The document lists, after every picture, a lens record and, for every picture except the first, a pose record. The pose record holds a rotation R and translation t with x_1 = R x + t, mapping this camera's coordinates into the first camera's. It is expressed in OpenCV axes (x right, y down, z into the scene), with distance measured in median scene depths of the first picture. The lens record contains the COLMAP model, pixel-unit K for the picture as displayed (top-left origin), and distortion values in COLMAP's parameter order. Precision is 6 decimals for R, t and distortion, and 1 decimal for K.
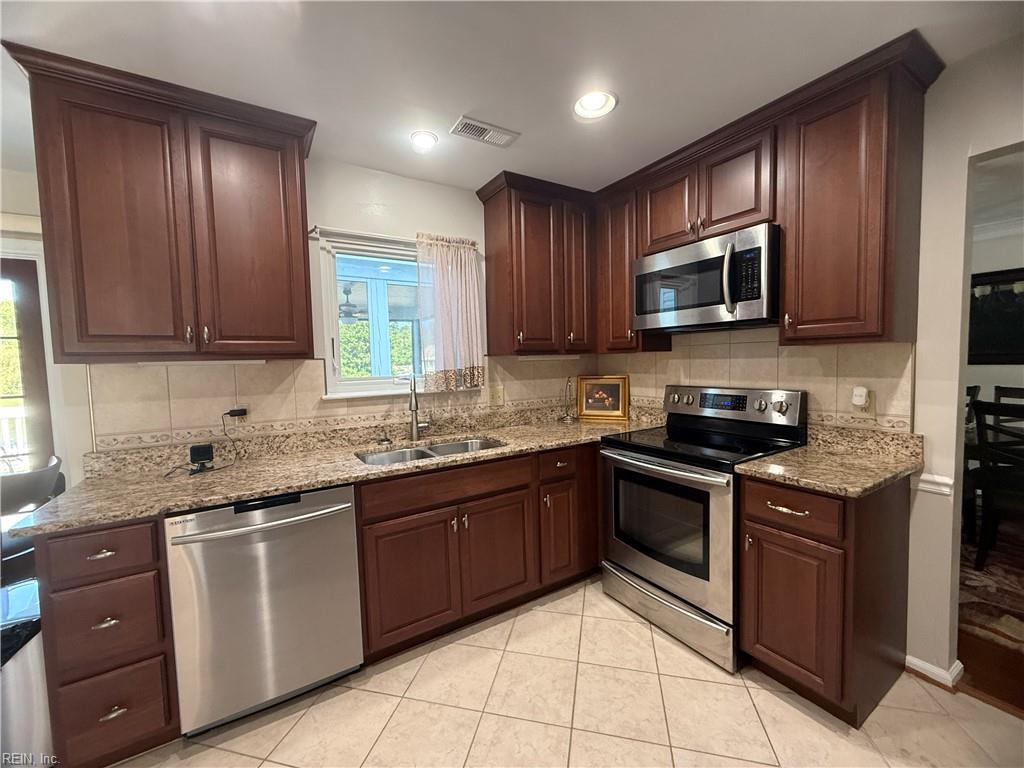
lens RADIAL K [[408.2, 0, 509.5], [0, 408.2, 383.9], [0, 0, 1]] dist [-0.000438, 0.000158]
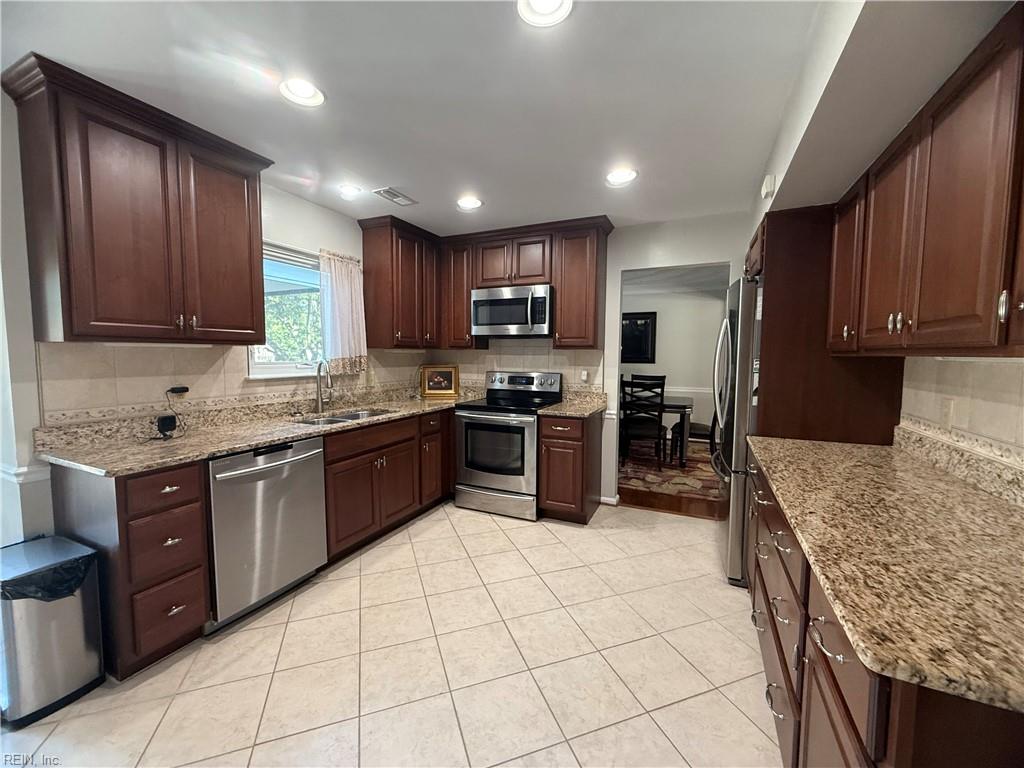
lens RADIAL K [[408.2, 0, 509.5], [0, 408.2, 383.9], [0, 0, 1]] dist [-0.000438, 0.000158]
pose [[0.836864, -0.009056, 0.547336, -0.466074], [0.003093, 0.999925, 0.011816, 0.038739], [-0.547402, -0.008196, 0.836829, -0.409486]]
